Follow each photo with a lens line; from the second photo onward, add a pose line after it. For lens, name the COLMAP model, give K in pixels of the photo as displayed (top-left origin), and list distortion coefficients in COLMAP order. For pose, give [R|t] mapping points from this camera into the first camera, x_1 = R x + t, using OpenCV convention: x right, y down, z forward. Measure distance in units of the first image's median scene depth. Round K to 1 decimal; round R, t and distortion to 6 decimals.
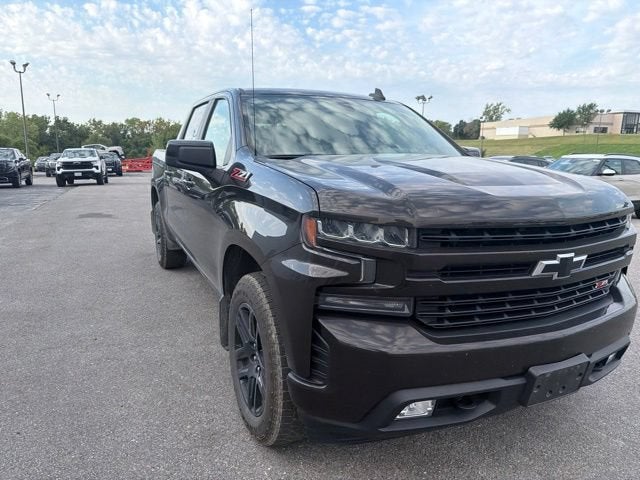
lens RADIAL K [[456.7, 0, 321.7], [0, 456.7, 239.3], [0, 0, 1]] dist [0.017820, -0.020348]
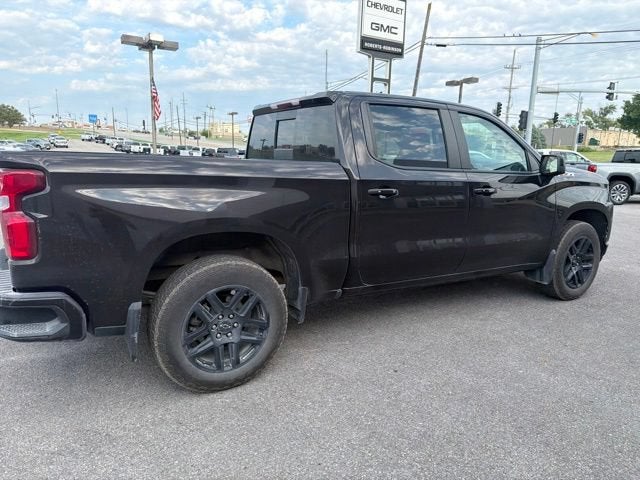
lens RADIAL K [[456.4, 0, 322.1], [0, 456.4, 244.5], [0, 0, 1]] dist [0.009040, -0.008257]
pose [[-0.090559, -0.212114, 0.973040, -2.011739], [0.164155, 0.960511, 0.224661, -0.466353], [-0.982269, 0.180075, -0.052163, 2.207032]]
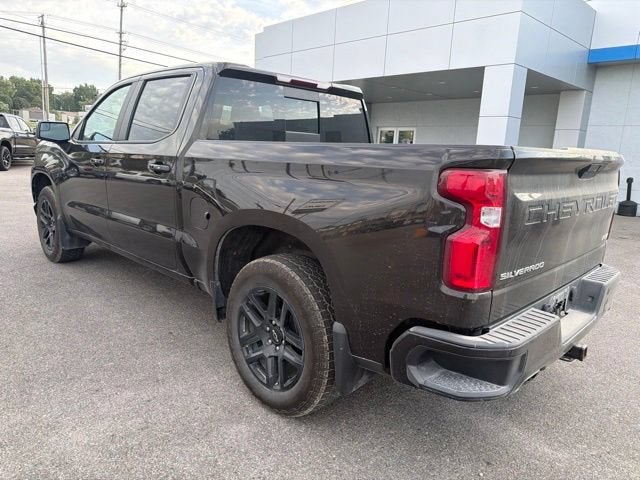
lens RADIAL K [[457.6, 0, 323.2], [0, 457.6, 242.6], [0, 0, 1]] dist [0.008301, -0.004545]
pose [[-0.941694, 0.007806, -0.336380, 0.133016], [-0.125214, 0.919798, 0.371879, -0.683644], [0.312304, 0.392315, -0.865191, 3.647996]]
